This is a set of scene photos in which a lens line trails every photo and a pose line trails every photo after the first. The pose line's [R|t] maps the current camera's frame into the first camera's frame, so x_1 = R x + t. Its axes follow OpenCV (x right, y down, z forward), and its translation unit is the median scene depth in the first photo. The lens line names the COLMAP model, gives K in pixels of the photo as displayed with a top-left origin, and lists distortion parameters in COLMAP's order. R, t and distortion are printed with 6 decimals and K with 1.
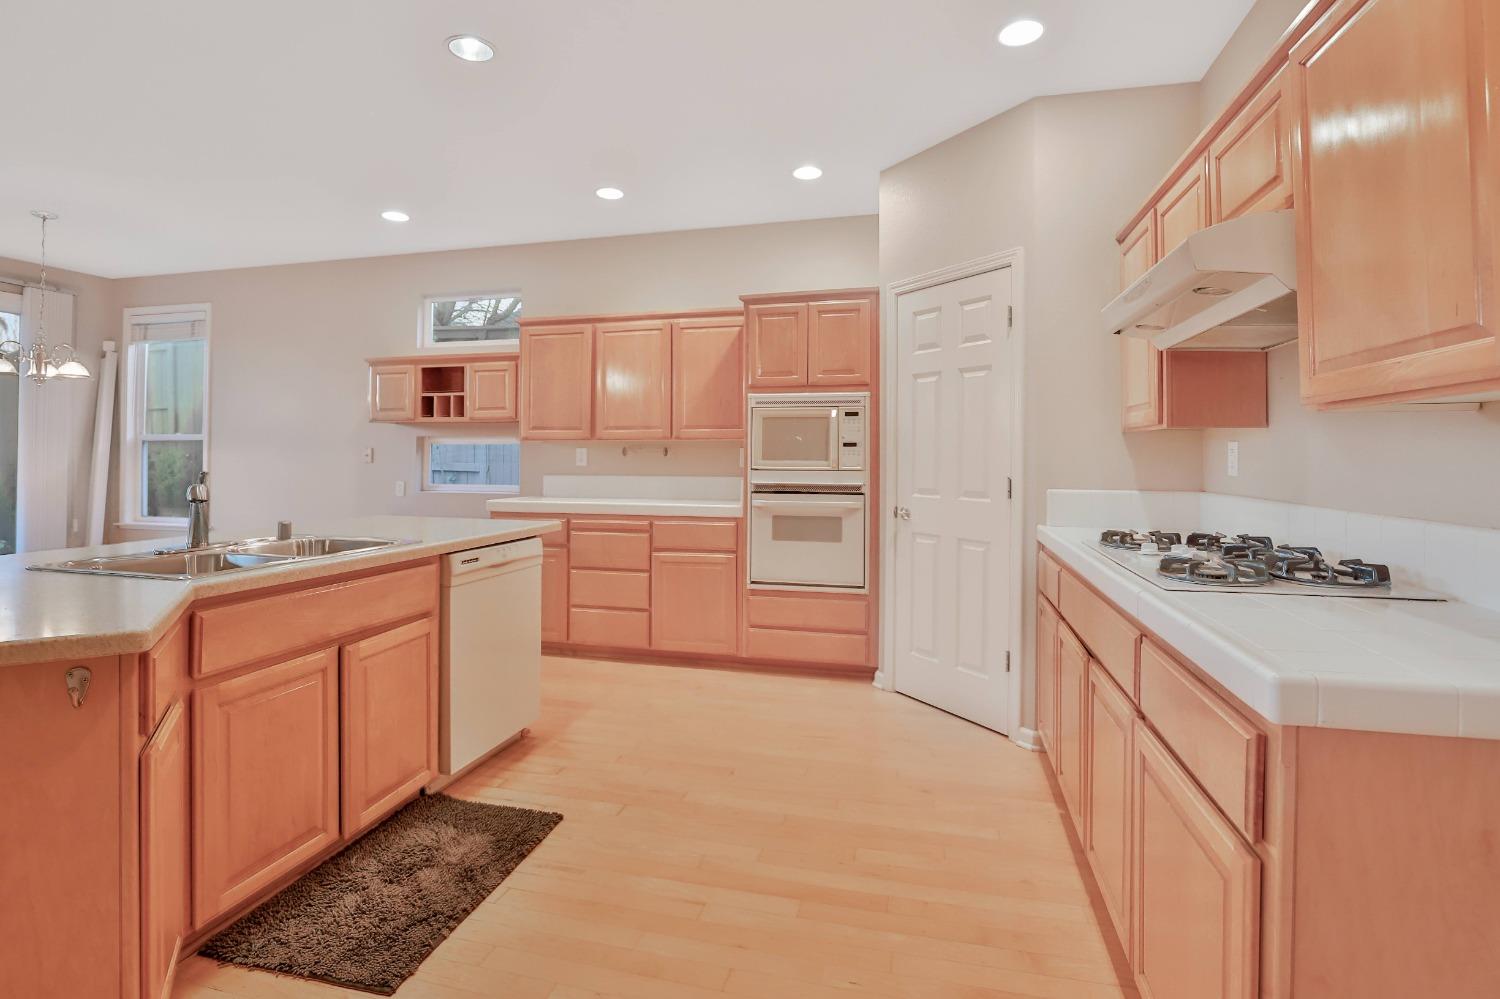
lens RADIAL K [[689.5, 0, 750.4], [0, 689.5, 453.2], [0, 0, 1]] dist [-0.016268, 0.001958]
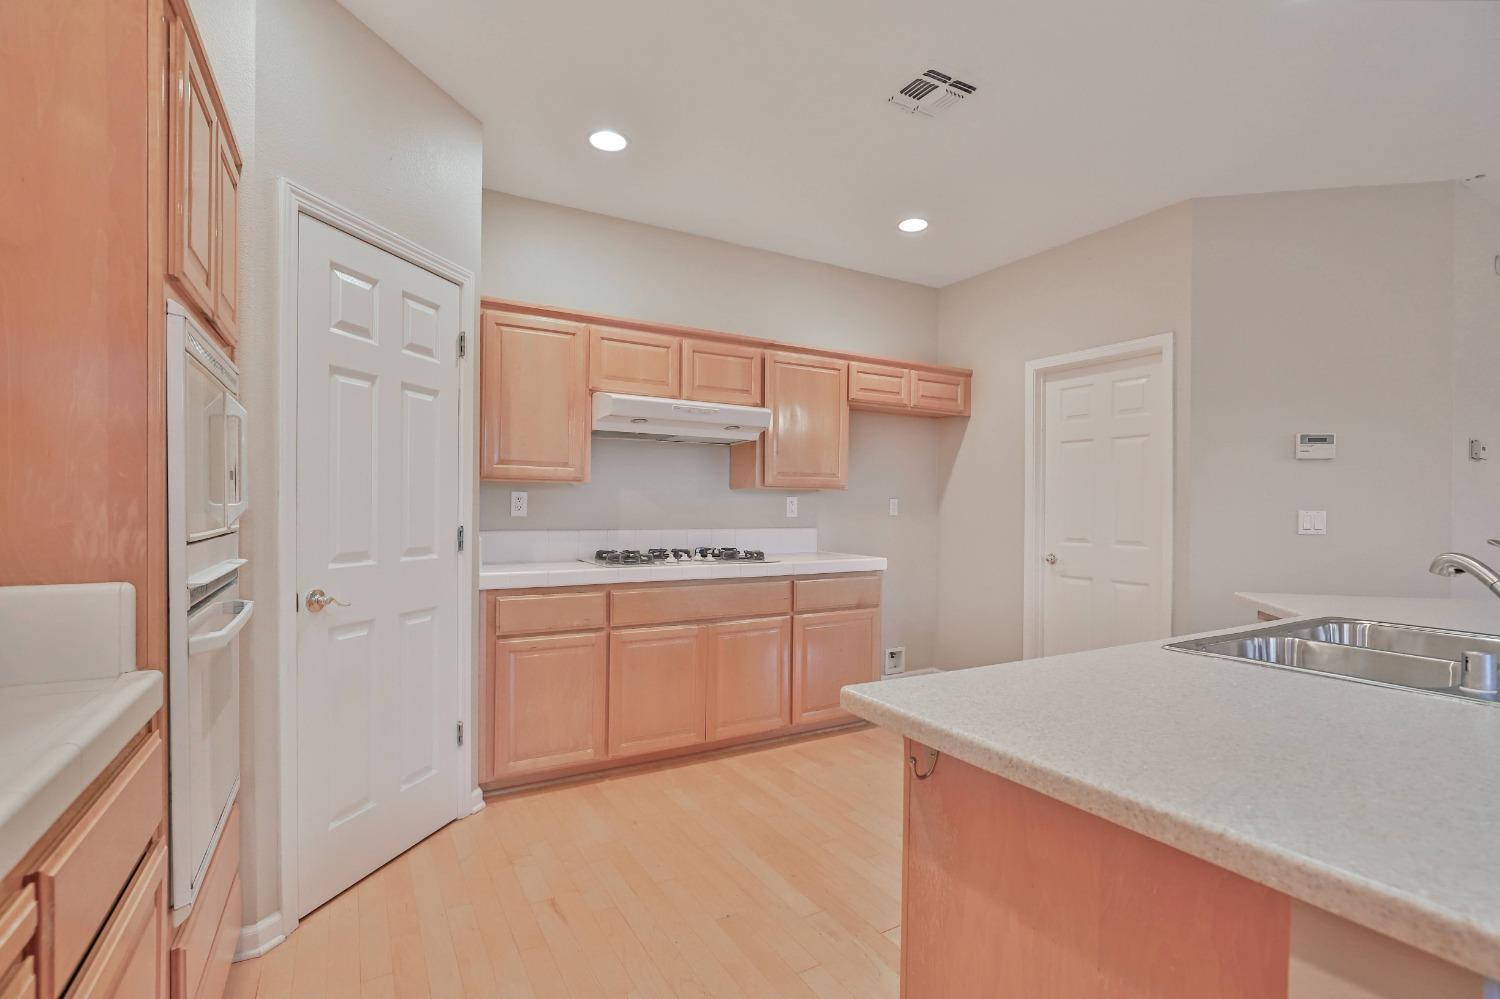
lens RADIAL K [[689.5, 0, 743.6], [0, 689.5, 507.8], [0, 0, 1]] dist [-0.016268, 0.001958]
pose [[-0.704096, -0.010295, 0.710030, -0.377888], [-0.015242, 0.999884, -0.000617, 0.004906], [-0.709941, -0.011256, -0.704171, 1.006227]]
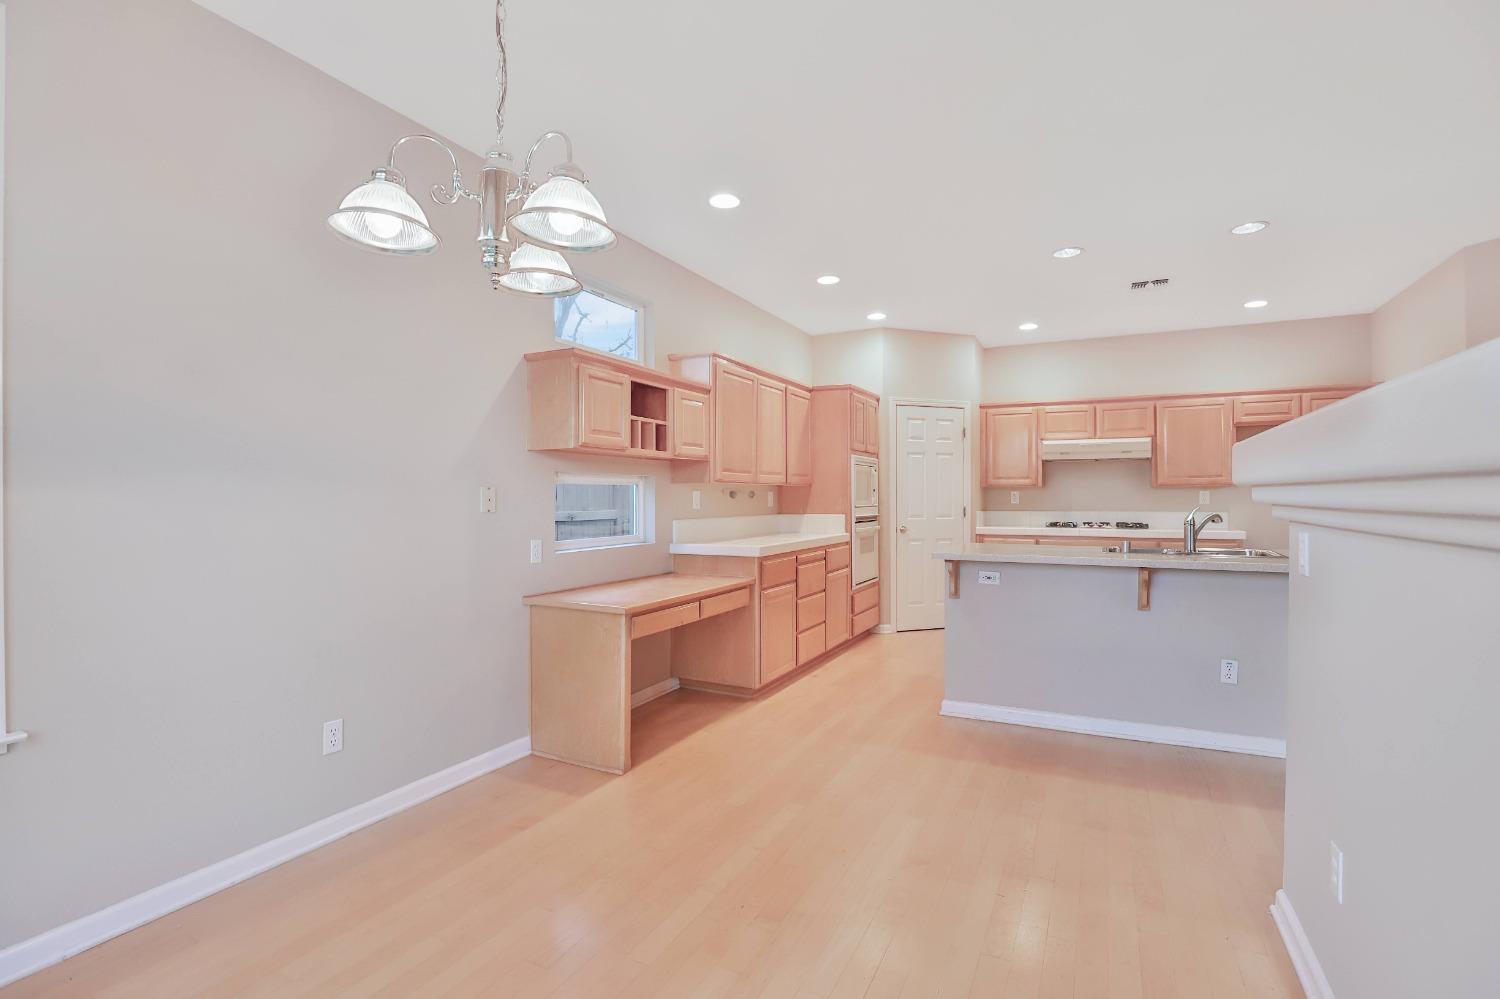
lens RADIAL K [[689.5, 0, 743.0], [0, 689.5, 497.1], [0, 0, 1]] dist [-0.016268, 0.001958]
pose [[0.241324, -0.006603, 0.970422, -1.401653], [-0.004661, 0.999957, 0.007963, -0.007261], [-0.970433, -0.006444, 0.241283, 0.849979]]
